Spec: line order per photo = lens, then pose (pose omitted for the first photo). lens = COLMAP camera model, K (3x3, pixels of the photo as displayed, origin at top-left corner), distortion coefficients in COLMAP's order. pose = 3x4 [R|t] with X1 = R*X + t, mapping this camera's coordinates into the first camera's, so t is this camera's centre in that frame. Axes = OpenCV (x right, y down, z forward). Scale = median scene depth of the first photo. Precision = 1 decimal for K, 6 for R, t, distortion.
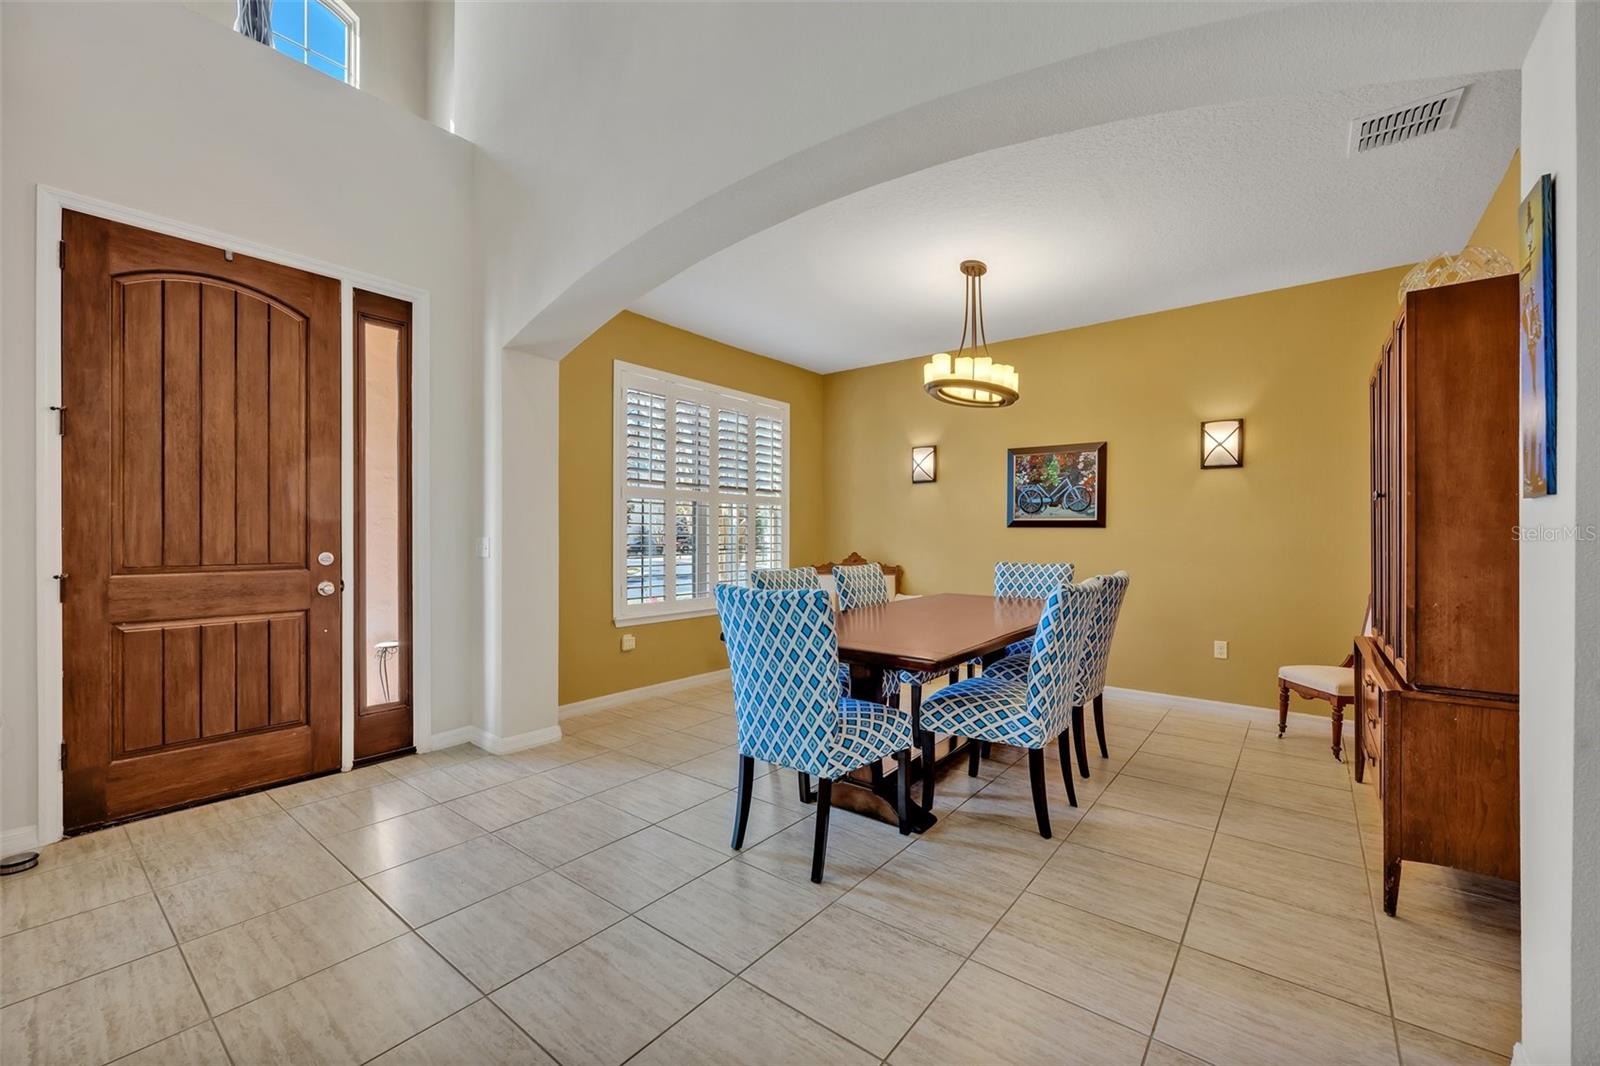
lens RADIAL K [[648.1, 0, 800.5], [0, 648.1, 536.7], [0, 0, 1]] dist [-0.003138, 0.000302]
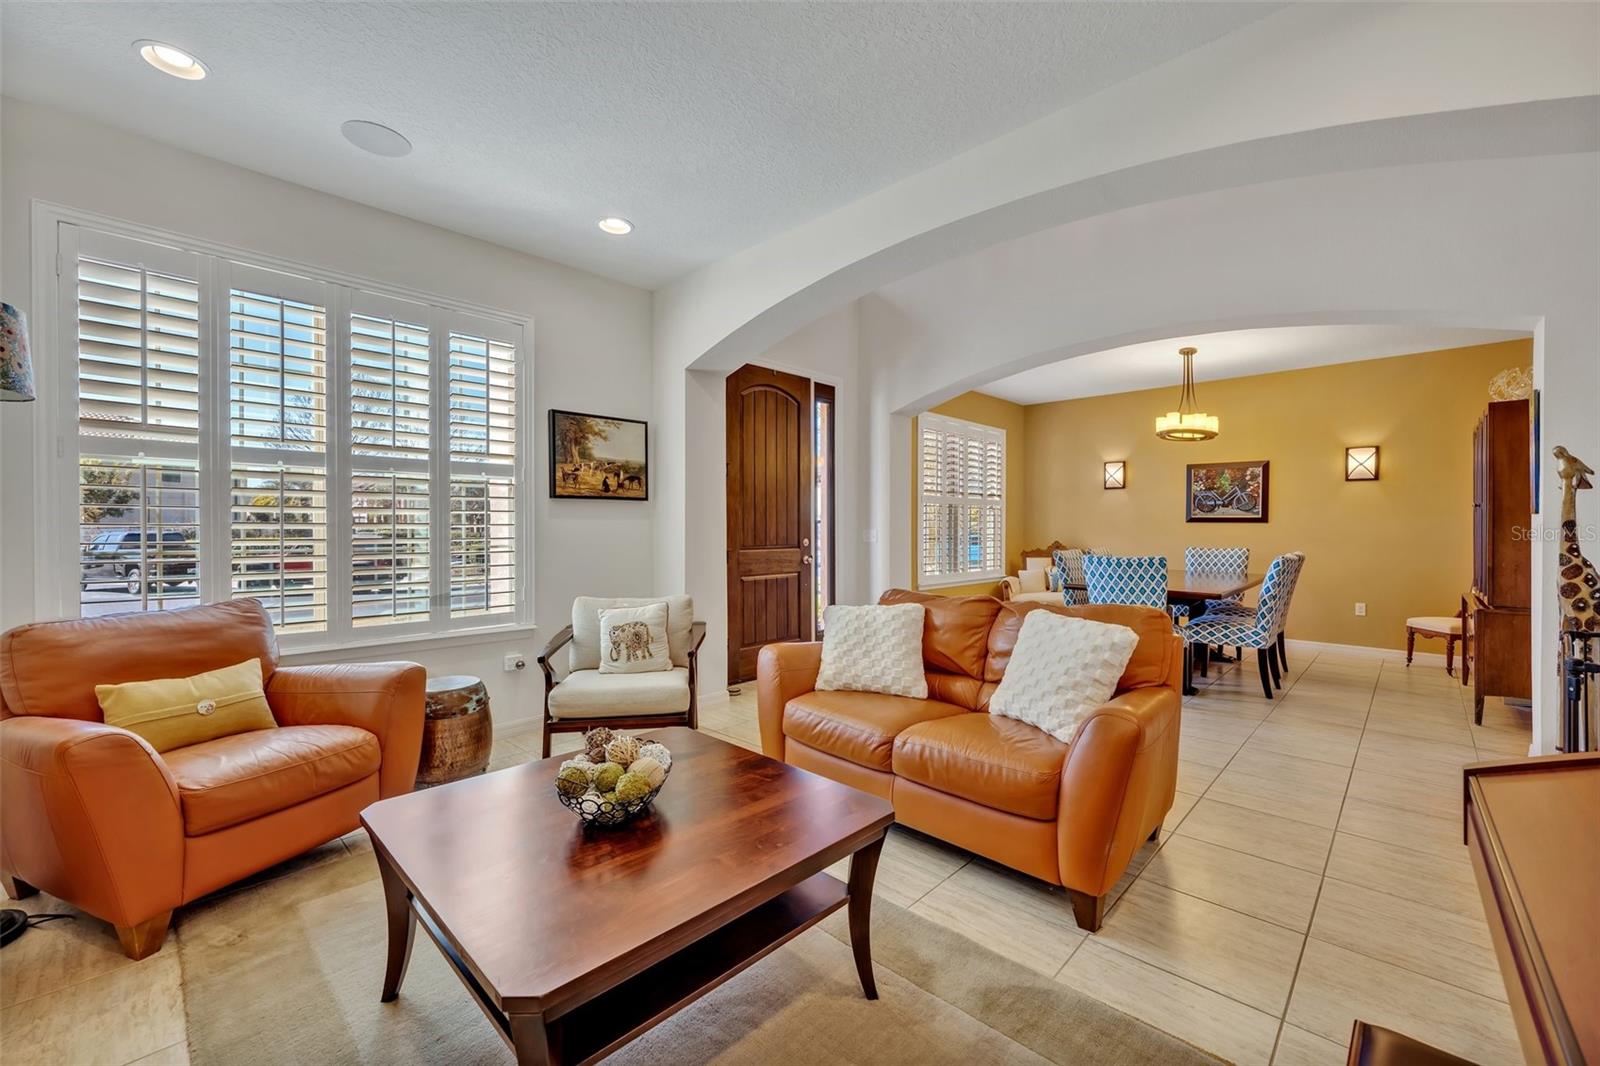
lens RADIAL K [[648.1, 0, 798.0], [0, 648.1, 531.8], [0, 0, 1]] dist [-0.003138, 0.000302]
pose [[0.994769, 0.000613, -0.102144, -0.500050], [-0.000111, 0.999988, 0.004919, -0.001833], [0.102146, -0.004882, 0.994757, -0.617183]]
